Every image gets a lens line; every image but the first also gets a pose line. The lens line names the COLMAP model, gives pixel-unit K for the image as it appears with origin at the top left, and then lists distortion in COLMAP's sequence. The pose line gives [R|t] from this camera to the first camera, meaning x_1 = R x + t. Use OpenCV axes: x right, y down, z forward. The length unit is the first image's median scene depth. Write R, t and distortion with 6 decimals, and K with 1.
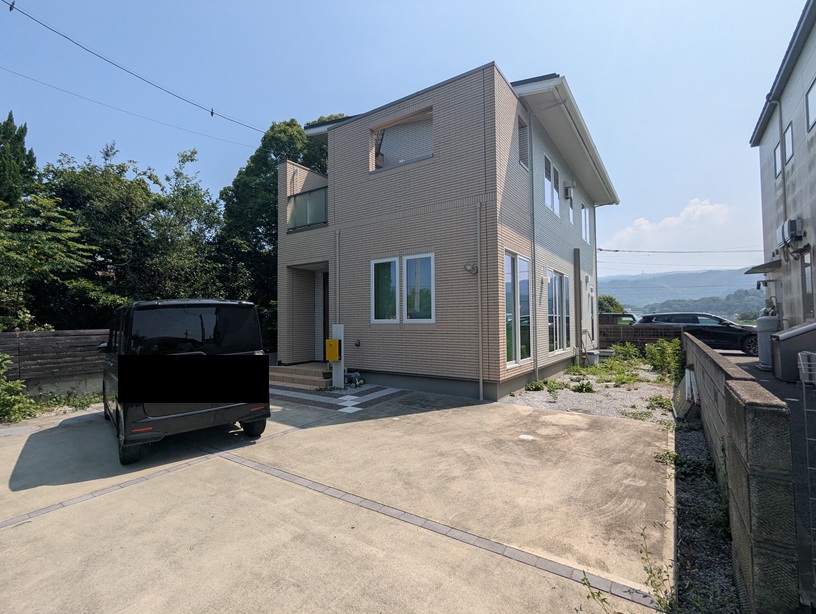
lens RADIAL K [[387.3, 0, 406.4], [0, 387.3, 306.5], [0, 0, 1]] dist [-0.000713, 0.000527]
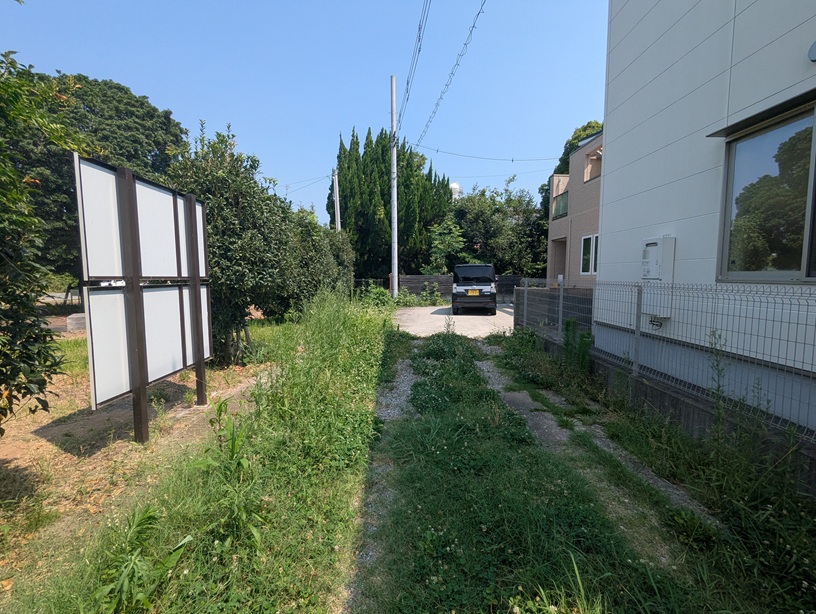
lens RADIAL K [[387.3, 0, 408.7], [0, 387.3, 308.5], [0, 0, 1]] dist [-0.000713, 0.000527]
pose [[0.591891, 0.085331, -0.801489, 0.892790], [0.017737, 0.992761, 0.118793, -0.024716], [0.805823, -0.084528, 0.586092, -0.663271]]
